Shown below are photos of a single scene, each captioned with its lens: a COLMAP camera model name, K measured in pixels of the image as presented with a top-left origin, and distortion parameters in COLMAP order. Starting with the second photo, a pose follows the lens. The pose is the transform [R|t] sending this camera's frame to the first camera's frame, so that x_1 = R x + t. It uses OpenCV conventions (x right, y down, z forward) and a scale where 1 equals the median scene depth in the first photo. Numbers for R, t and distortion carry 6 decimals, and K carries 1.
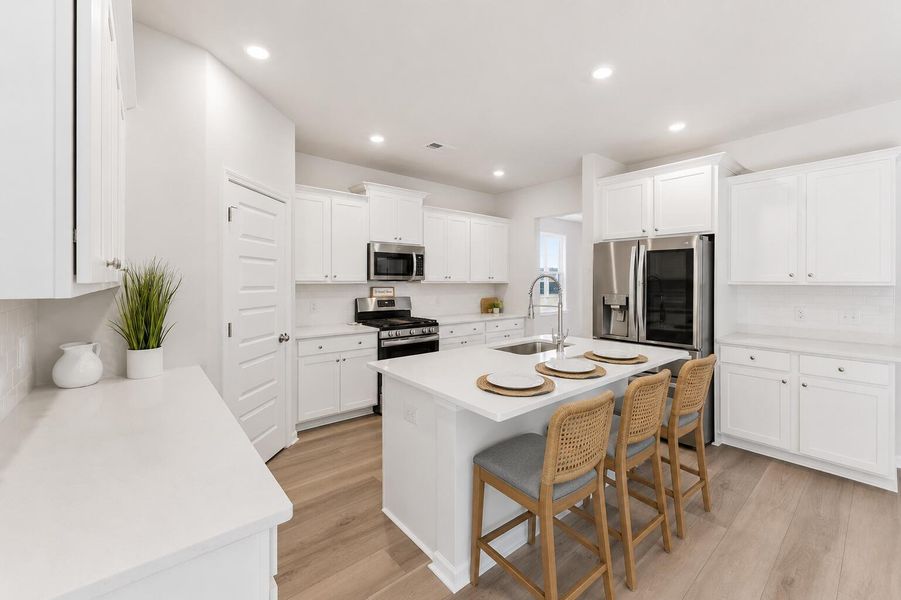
lens RADIAL K [[351.5, 0, 421.1], [0, 351.5, 279.2], [0, 0, 1]] dist [0.001094, 0.000074]
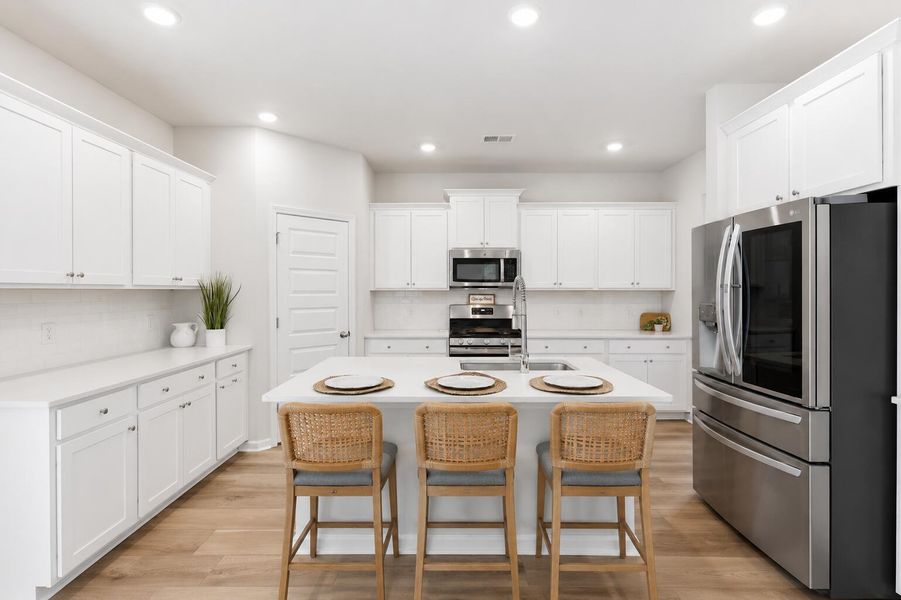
lens RADIAL K [[370.0, 0, 444.1], [0, 370.0, 288.5], [0, 0, 1]] dist [0.000500, 0.000122]
pose [[0.788819, -0.005990, -0.614597, 0.490398], [0.003541, 0.999980, -0.005201, 0.013038], [0.614616, 0.001926, 0.788824, 0.150676]]
